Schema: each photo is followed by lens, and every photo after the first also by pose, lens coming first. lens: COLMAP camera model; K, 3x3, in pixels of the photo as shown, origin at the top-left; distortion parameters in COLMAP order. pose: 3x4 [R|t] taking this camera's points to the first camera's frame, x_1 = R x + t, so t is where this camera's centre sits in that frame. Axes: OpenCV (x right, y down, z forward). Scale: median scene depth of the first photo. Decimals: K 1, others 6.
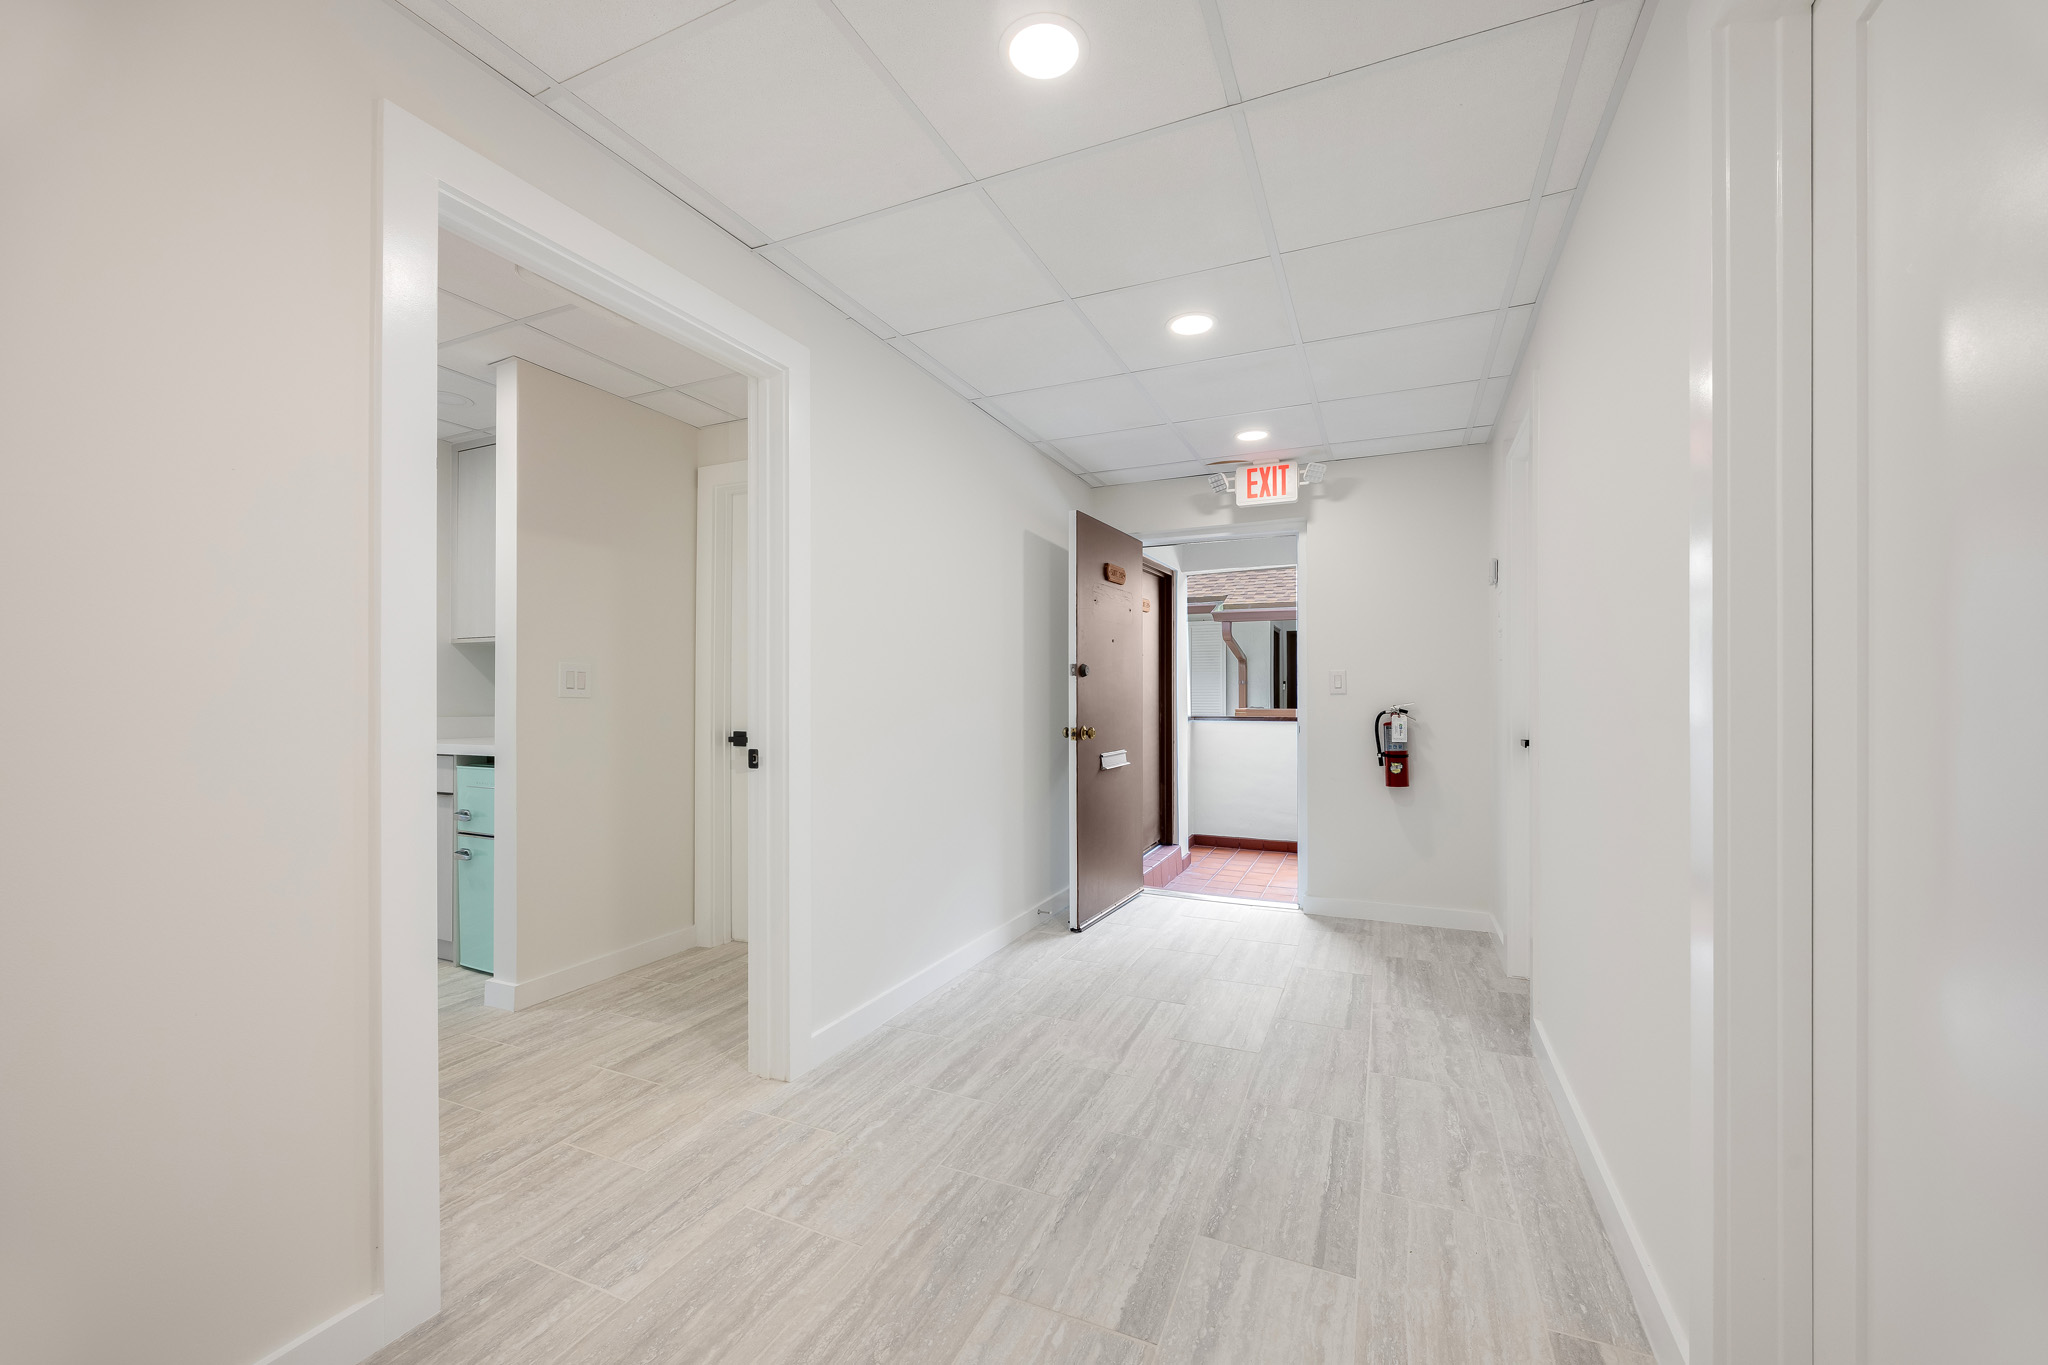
lens RADIAL K [[807.2, 0, 1028.5], [0, 807.2, 692.0], [0, 0, 1]] dist [-0.001966, -0.000168]
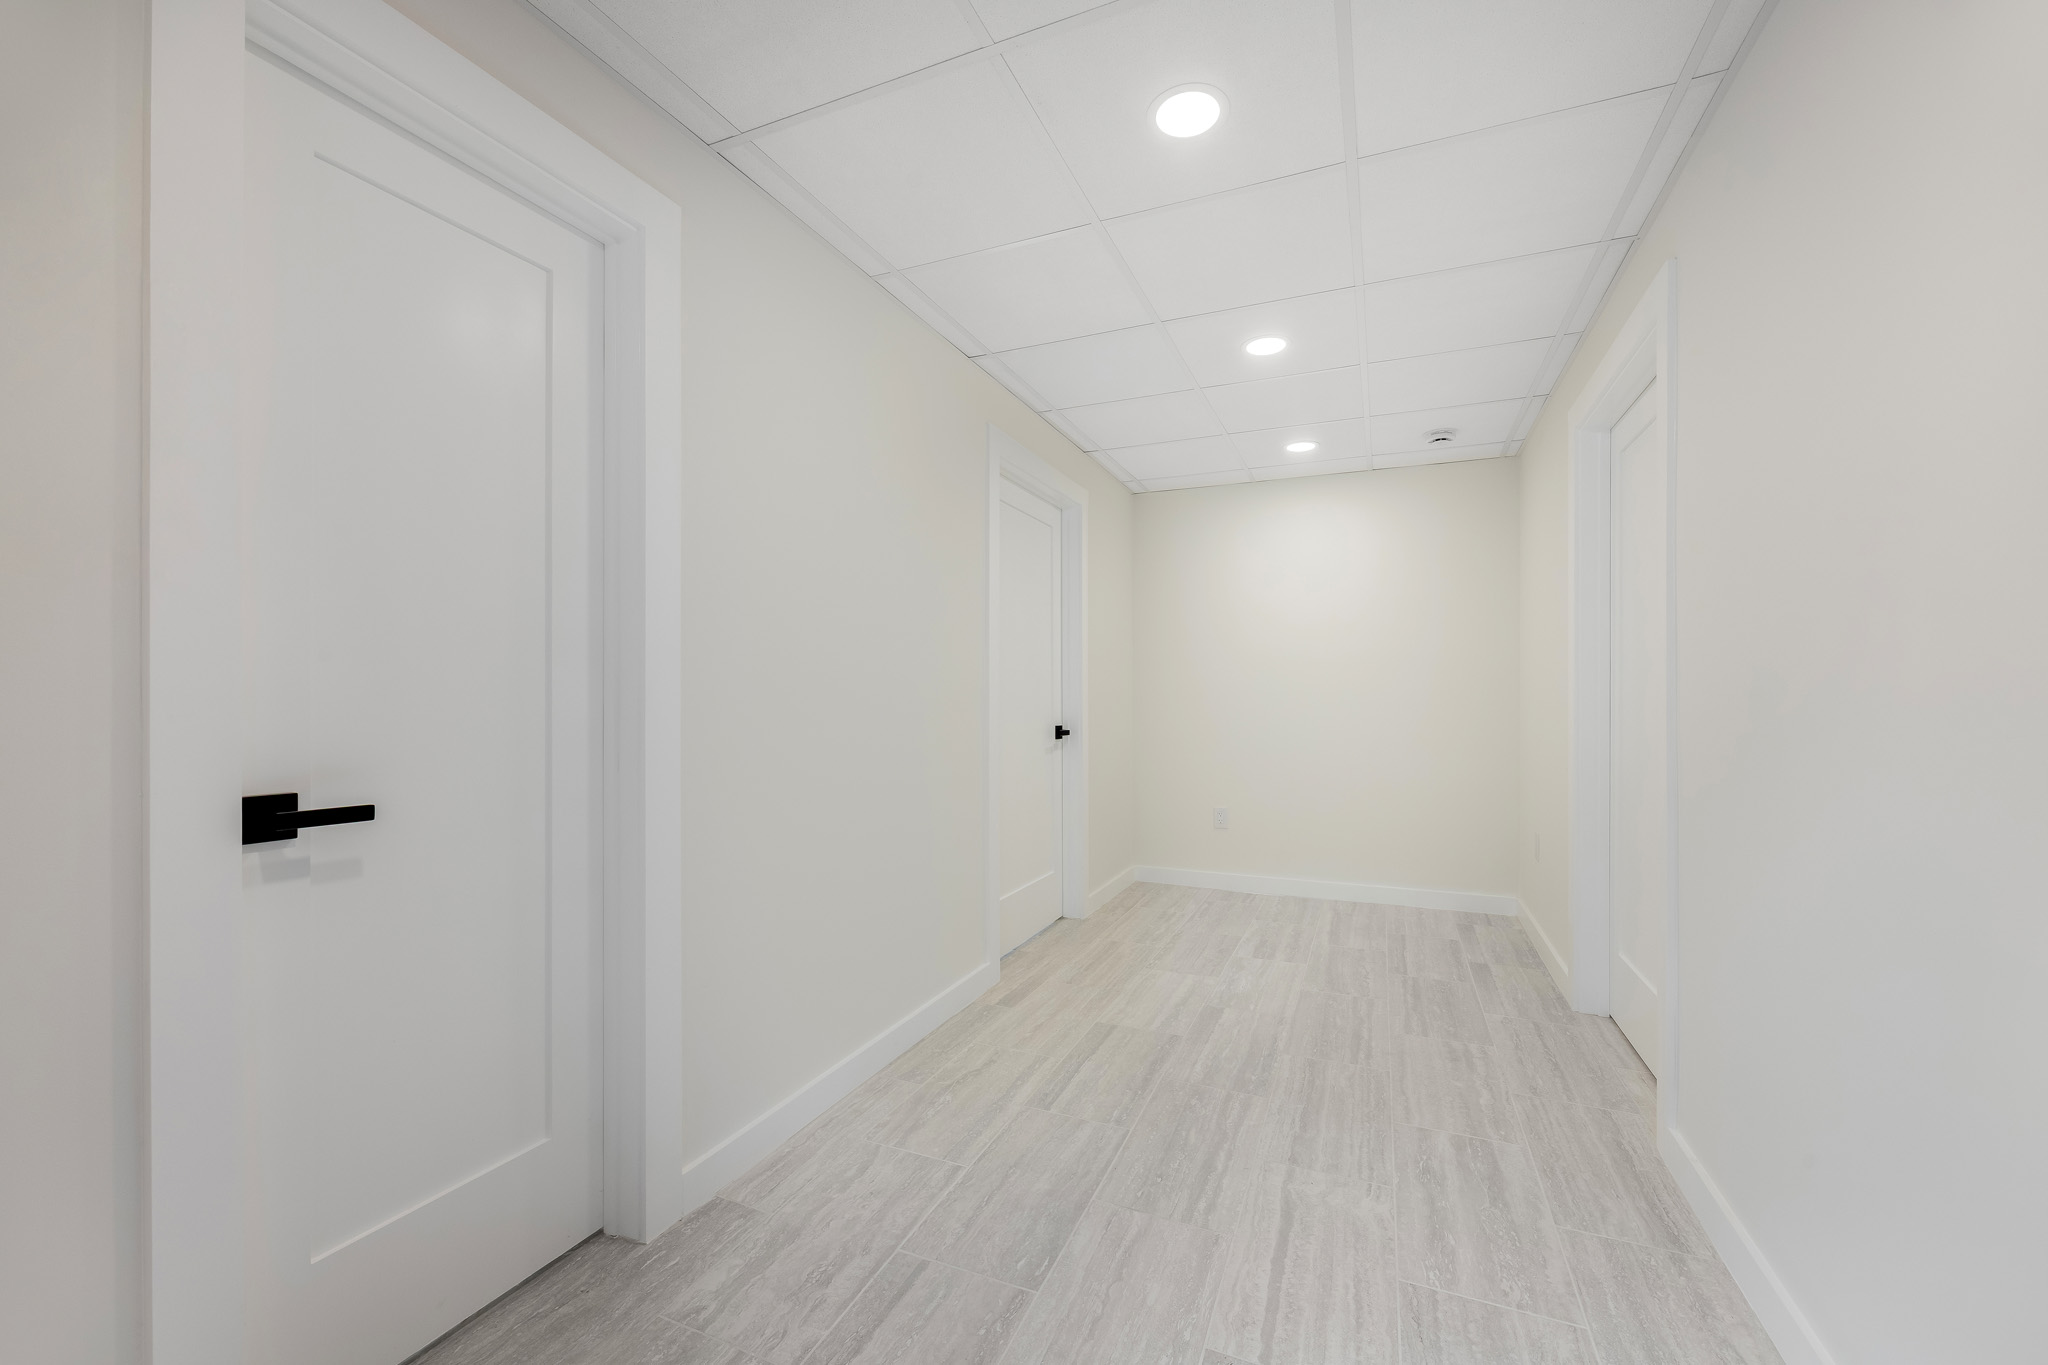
lens RADIAL K [[807.2, 0, 1028.5], [0, 807.2, 692.0], [0, 0, 1]] dist [-0.001966, -0.000168]
pose [[-0.999959, 0.000994, -0.008985, 0.435403], [0.001081, 0.999953, -0.009672, 0.010240], [0.008974, -0.009681, -0.999913, 2.130422]]
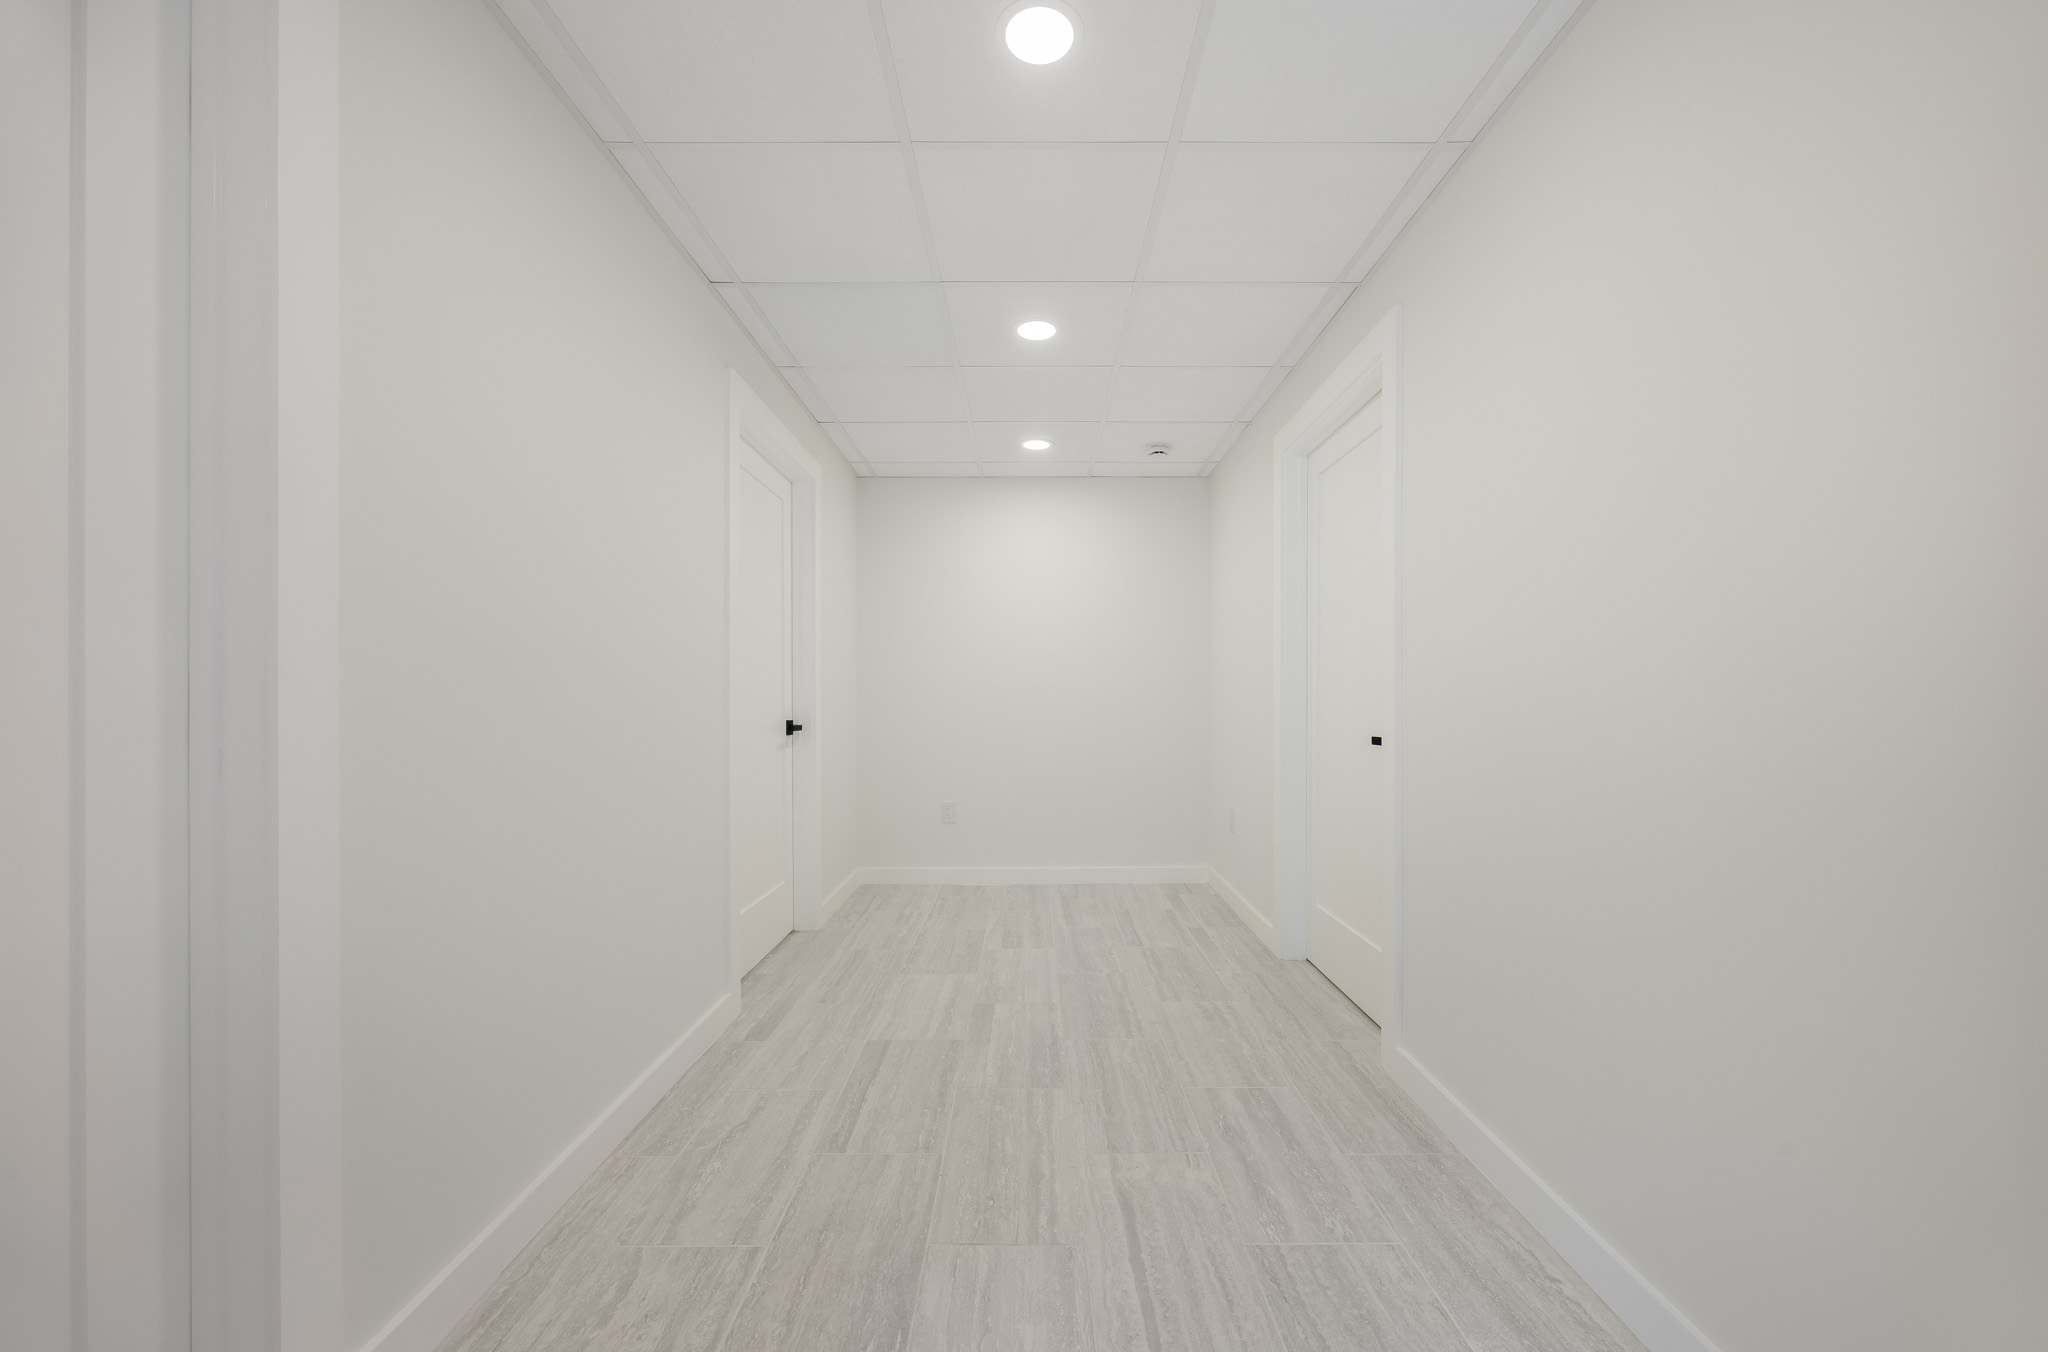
lens RADIAL K [[797.4, 0, 1030.0], [0, 797.4, 695.3], [0, 0, 1]] dist [-0.001388, 0.000189]
pose [[-0.913192, 0.001398, -0.407528, 0.578857], [0.005396, 0.999948, -0.008661, 0.037200], [0.407495, -0.010108, -0.913152, 1.986057]]
